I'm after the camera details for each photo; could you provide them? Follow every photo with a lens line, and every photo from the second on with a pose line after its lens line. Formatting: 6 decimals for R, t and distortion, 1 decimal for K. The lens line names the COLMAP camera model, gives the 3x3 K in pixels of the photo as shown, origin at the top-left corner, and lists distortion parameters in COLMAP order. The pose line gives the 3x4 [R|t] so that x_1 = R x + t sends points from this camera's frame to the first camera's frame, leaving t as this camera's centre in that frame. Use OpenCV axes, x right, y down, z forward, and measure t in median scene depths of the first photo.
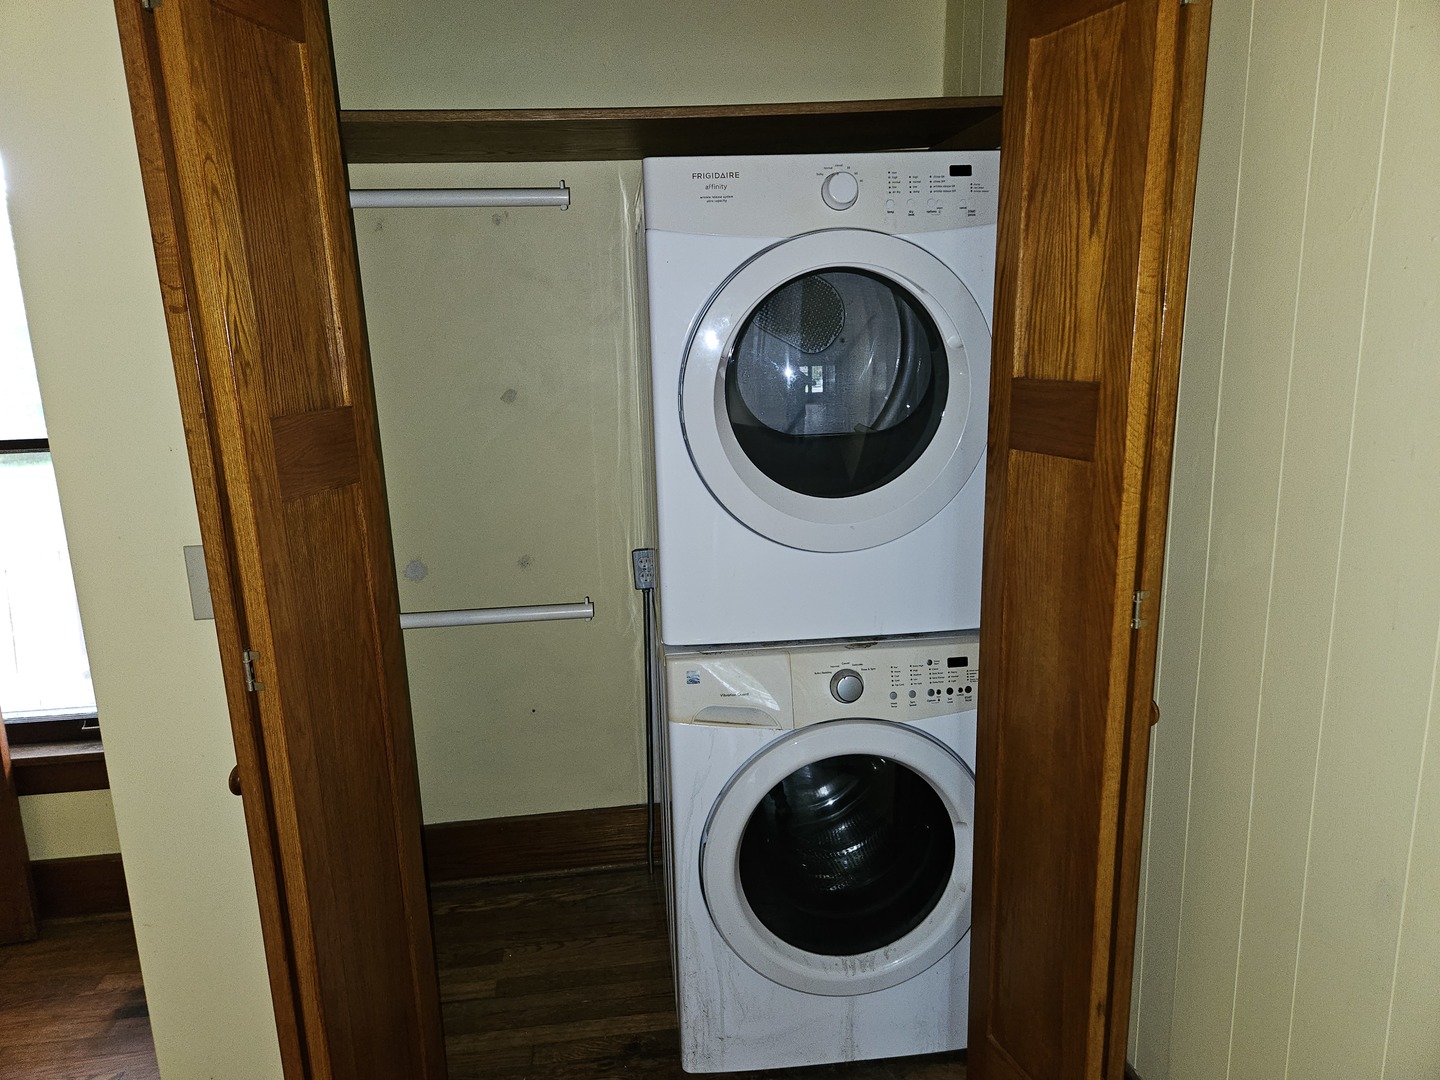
lens RADIAL K [[957.5, 0, 699.1], [0, 957.5, 544.2], [0, 0, 1]] dist [0.037441, -0.017233]
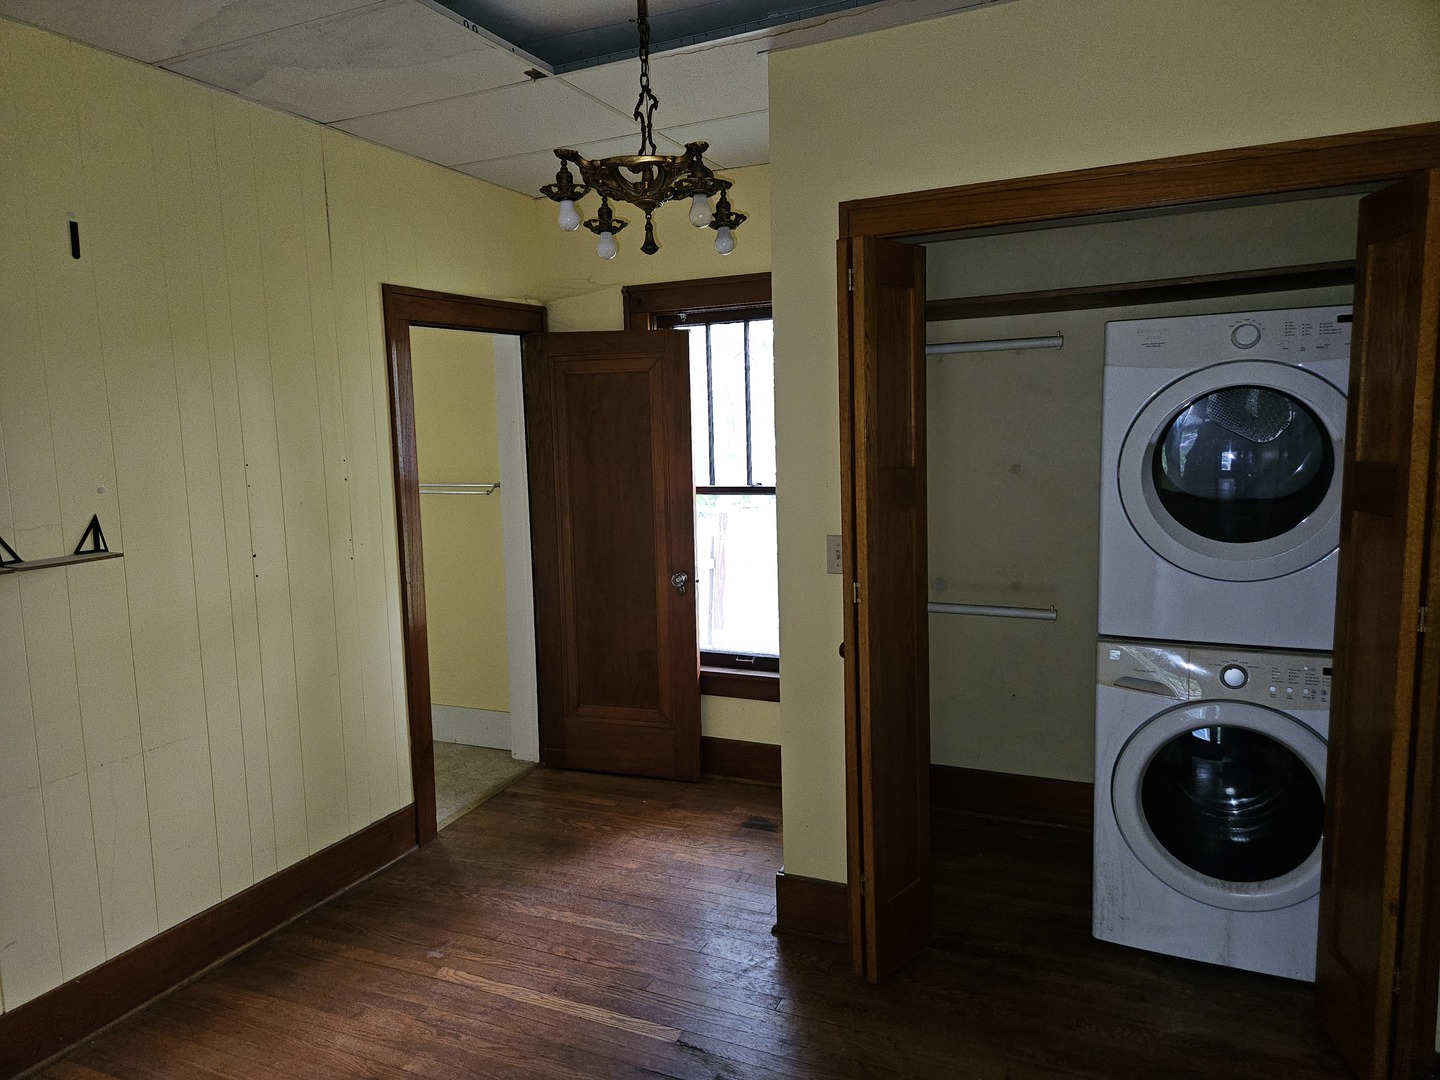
lens RADIAL K [[957.5, 0, 716.0], [0, 957.5, 540.0], [0, 0, 1]] dist [0.037441, -0.017233]
pose [[0.861104, 0.067766, -0.503893, 0.212658], [-0.112609, 0.991884, -0.059044, 0.125352], [0.495802, 0.107586, 0.861745, -0.655675]]
